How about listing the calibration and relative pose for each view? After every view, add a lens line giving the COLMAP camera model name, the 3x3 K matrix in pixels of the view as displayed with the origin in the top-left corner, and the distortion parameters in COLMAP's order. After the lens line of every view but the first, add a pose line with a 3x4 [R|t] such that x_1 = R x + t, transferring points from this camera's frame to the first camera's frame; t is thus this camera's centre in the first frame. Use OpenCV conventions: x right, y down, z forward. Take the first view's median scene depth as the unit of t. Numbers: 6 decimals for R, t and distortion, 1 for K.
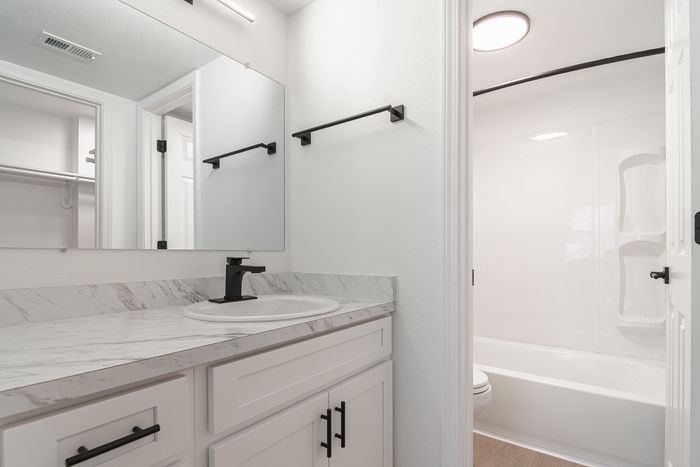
lens RADIAL K [[345.2, 0, 350.0], [0, 345.2, 233.5], [0, 0, 1]] dist [-0.003318, -0.000926]
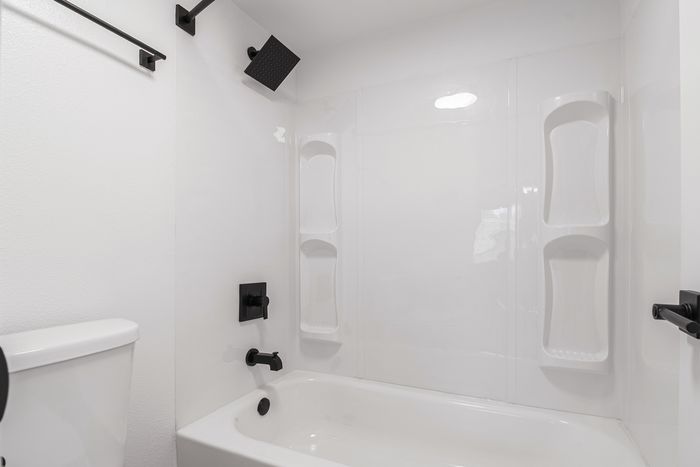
lens RADIAL K [[345.2, 0, 350.0], [0, 345.2, 233.5], [0, 0, 1]] dist [-0.003318, -0.000926]
pose [[0.982710, 0.010052, 0.184880, 0.296804], [-0.007847, 0.999889, -0.012657, 0.028502], [-0.184986, 0.010987, 0.982680, 0.423310]]
